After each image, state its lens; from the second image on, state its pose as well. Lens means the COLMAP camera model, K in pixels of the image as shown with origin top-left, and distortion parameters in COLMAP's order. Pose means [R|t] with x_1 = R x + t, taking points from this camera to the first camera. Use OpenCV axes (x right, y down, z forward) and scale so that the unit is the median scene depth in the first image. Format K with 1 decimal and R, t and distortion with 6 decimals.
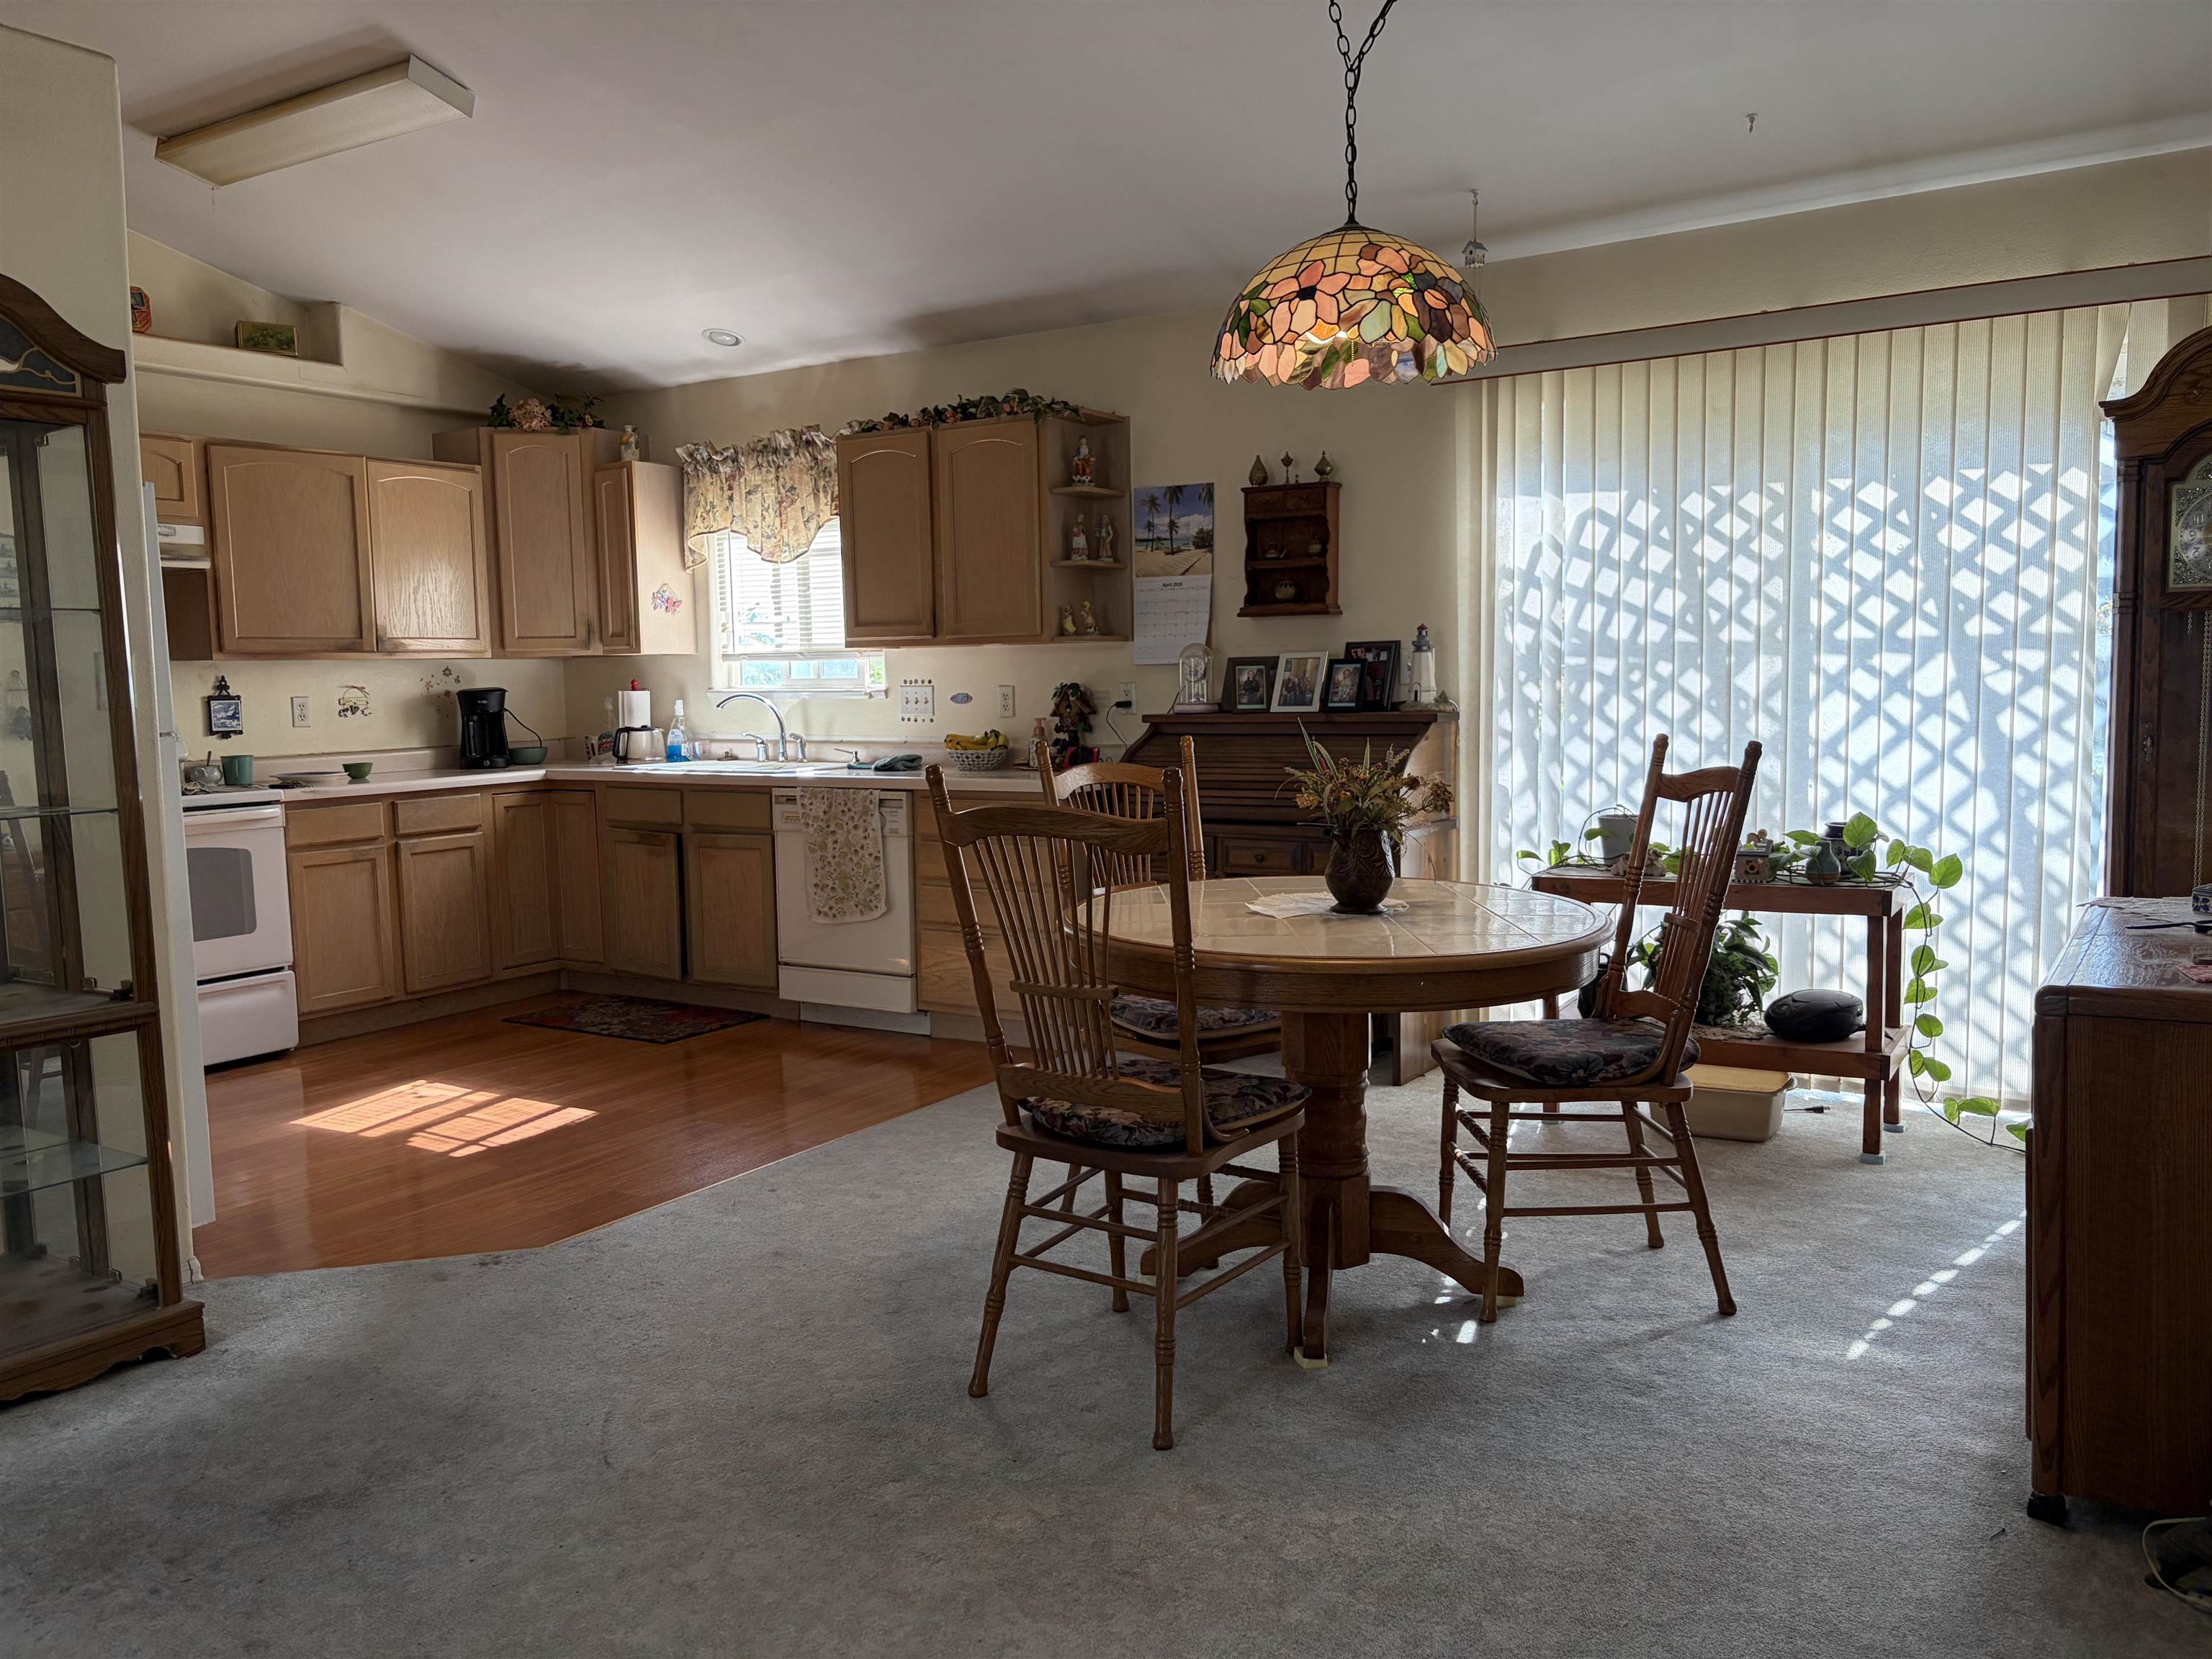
lens RADIAL K [[1702.5, 0, 1084.1], [0, 1702.5, 835.7], [0, 0, 1]] dist [0.061118, -0.052292]
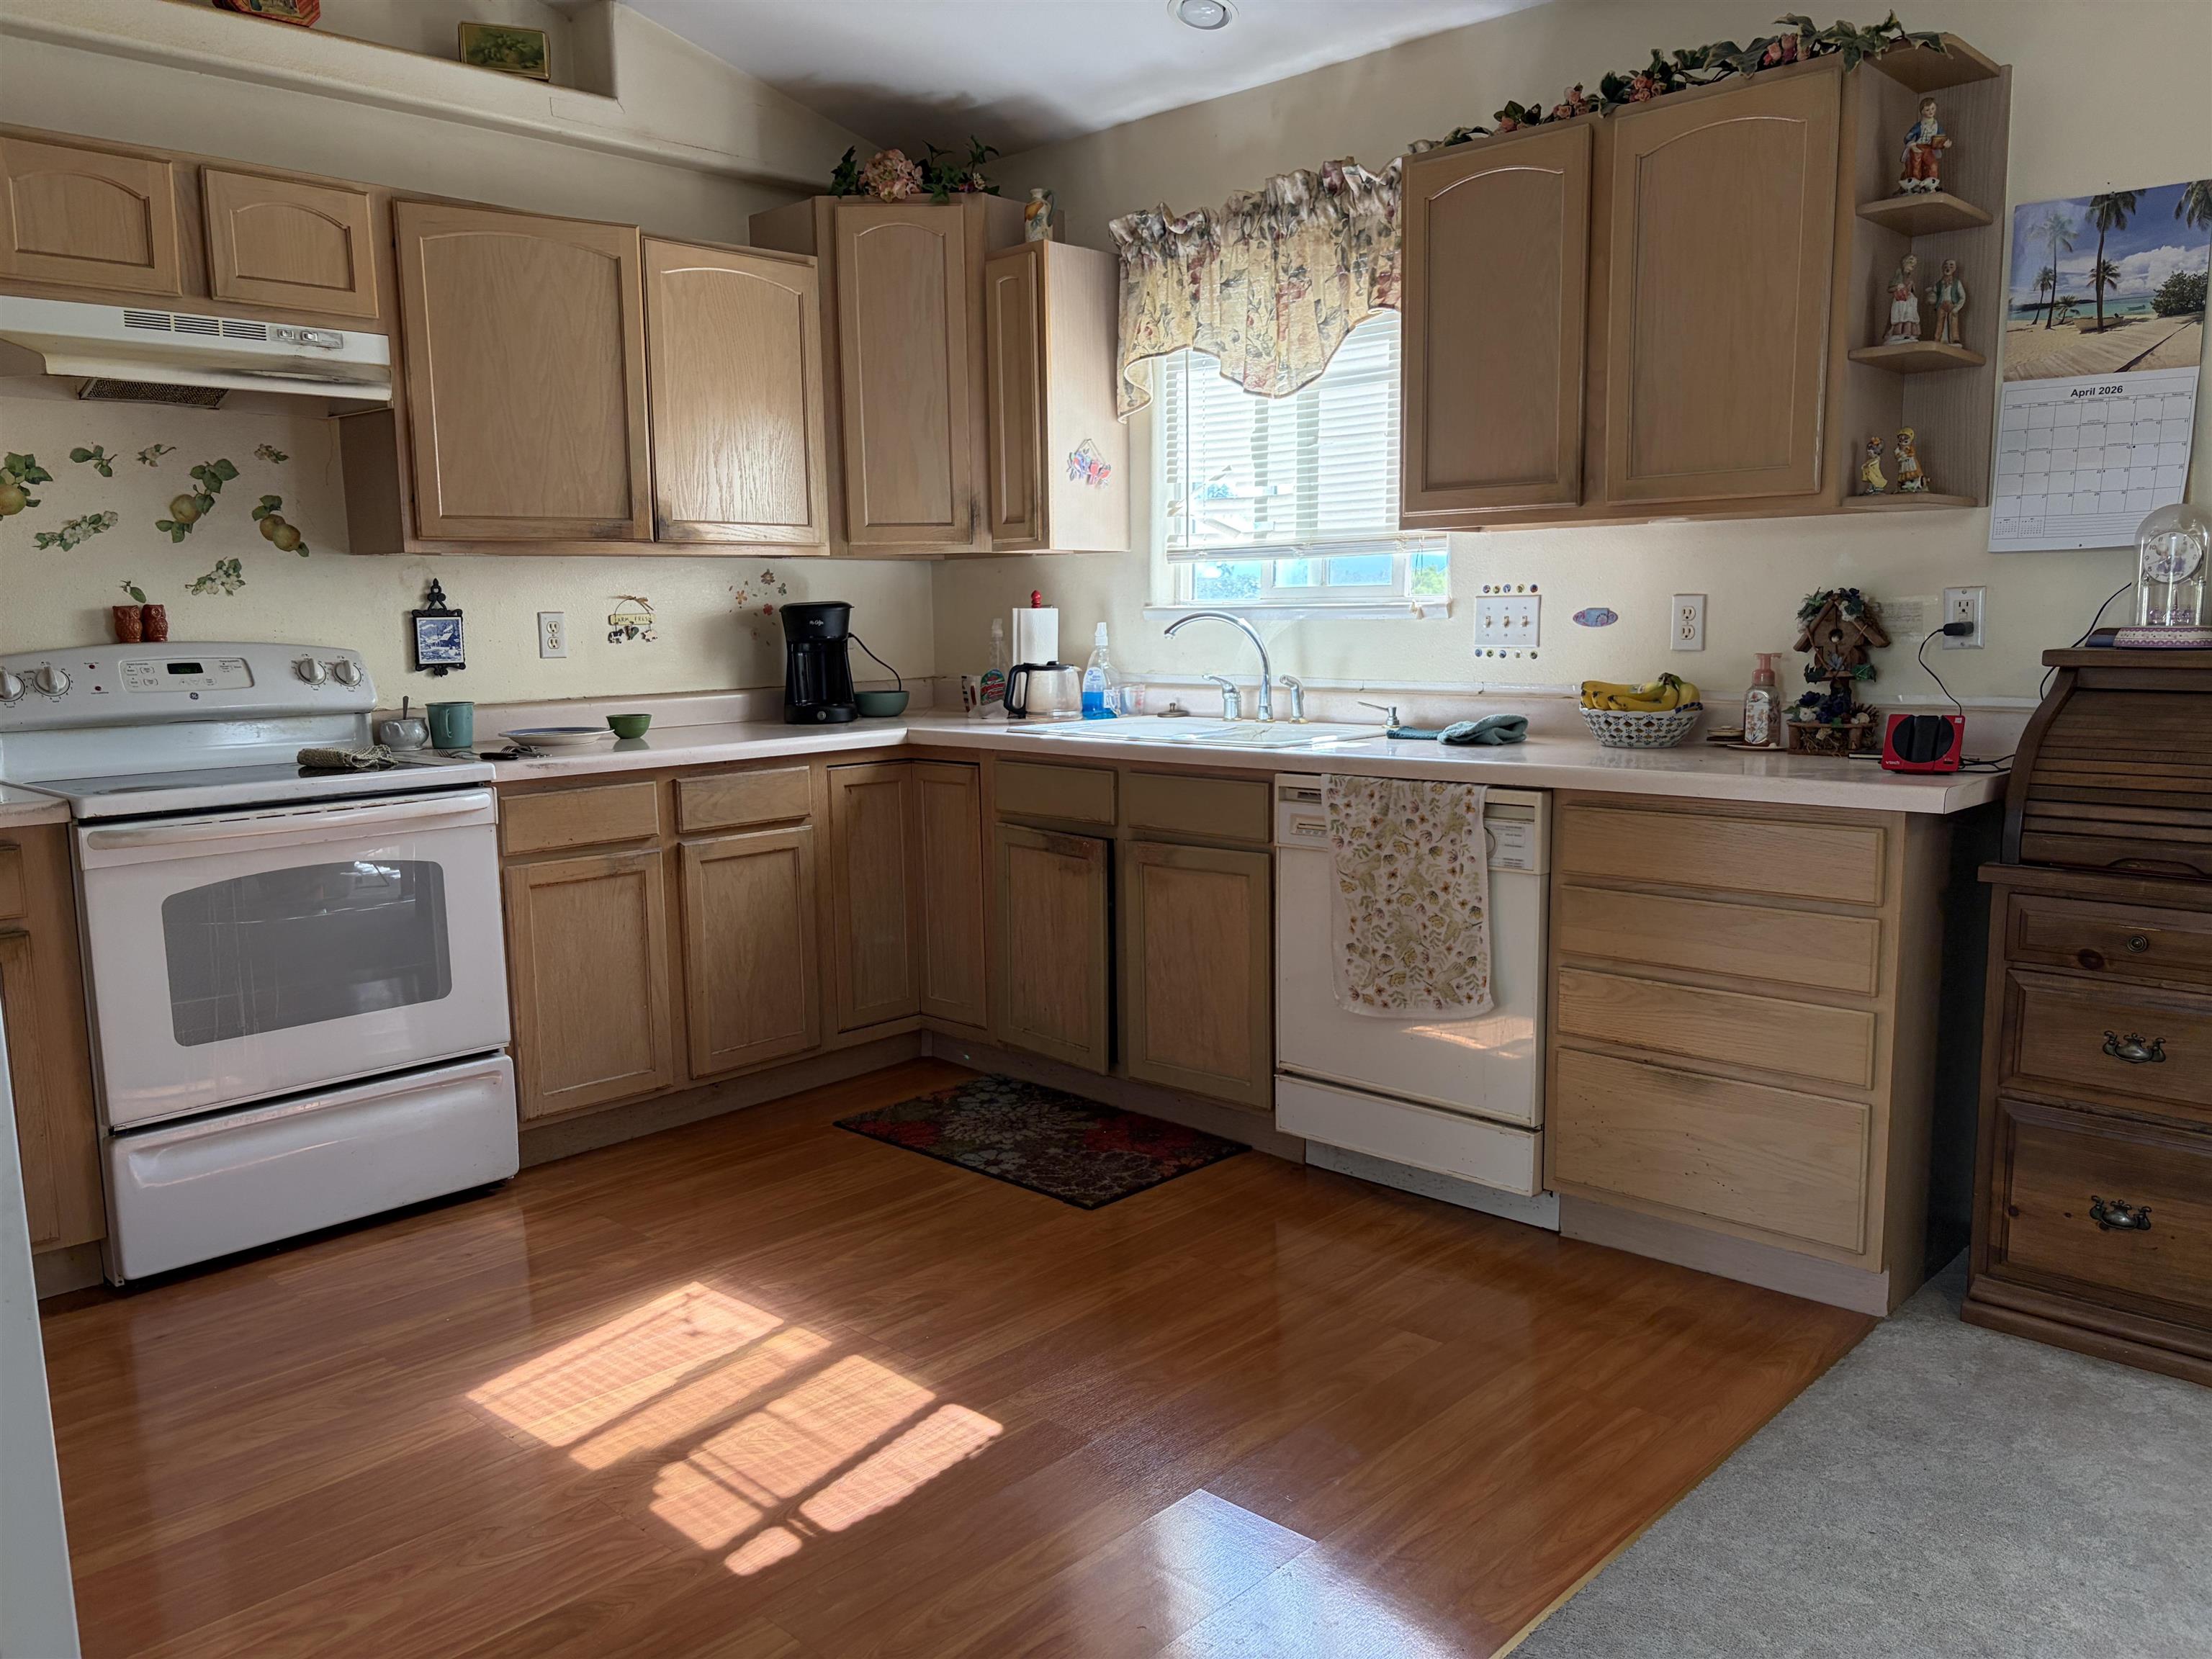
lens RADIAL K [[1702.5, 0, 1104.4], [0, 1702.5, 838.2], [0, 0, 1]] dist [0.061118, -0.052292]
pose [[0.981990, 0.029779, -0.186570, -0.127903], [-0.021598, 0.998720, 0.045732, -0.030289], [0.187693, -0.040879, 0.981377, 0.408449]]
